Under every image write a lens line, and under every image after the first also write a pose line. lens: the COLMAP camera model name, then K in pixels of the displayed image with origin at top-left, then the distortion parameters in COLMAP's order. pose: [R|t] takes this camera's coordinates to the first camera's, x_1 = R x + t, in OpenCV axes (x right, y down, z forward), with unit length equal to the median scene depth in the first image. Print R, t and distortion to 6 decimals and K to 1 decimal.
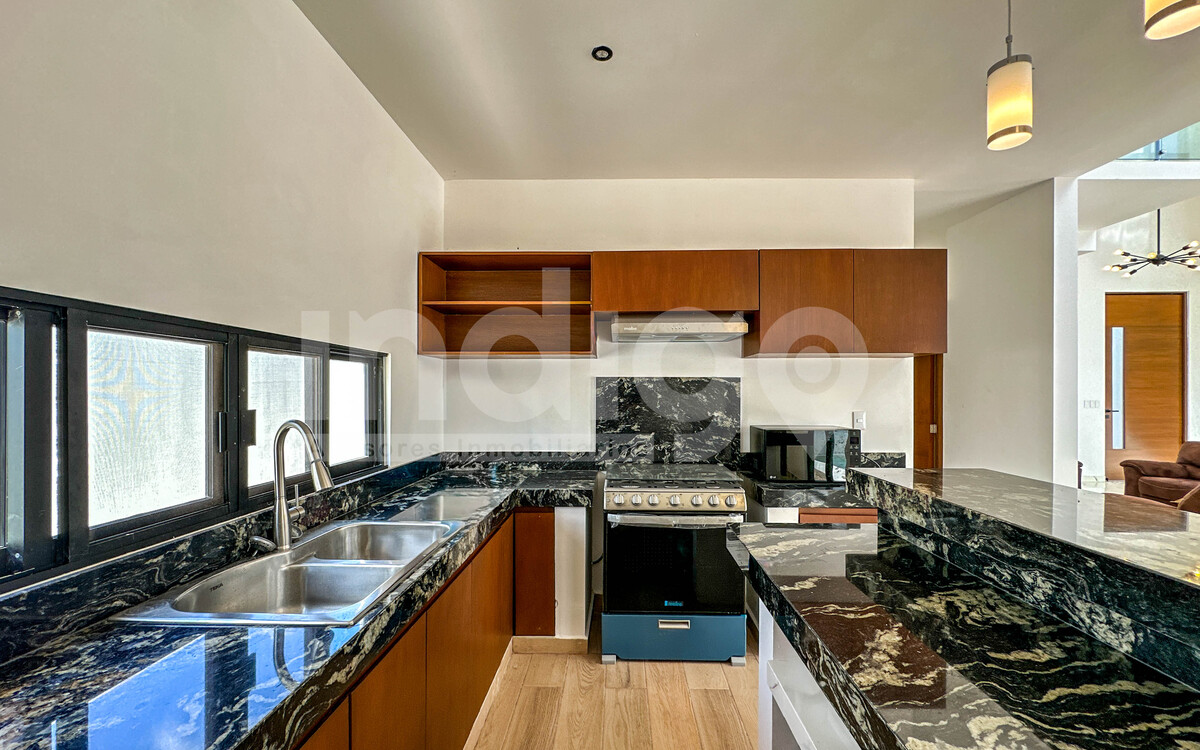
lens RADIAL K [[484.9, 0, 606.0], [0, 484.9, 393.6], [0, 0, 1]] dist [-0.000240, -0.000001]
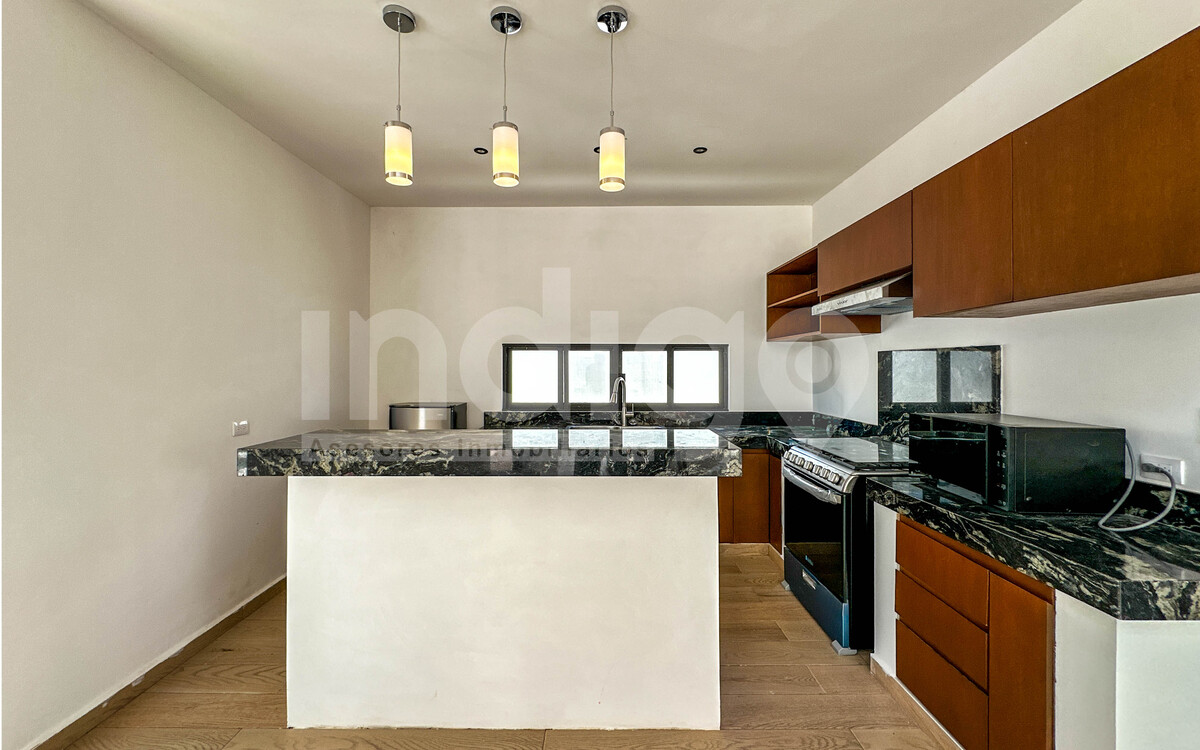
lens RADIAL K [[484.9, 0, 599.1], [0, 484.9, 370.0], [0, 0, 1]] dist [-0.000240, -0.000001]
pose [[0.017718, 0.006152, -0.999824, 1.141144], [0.000359, 0.999981, 0.006159, -0.002773], [0.999843, -0.000468, 0.017715, 0.473670]]
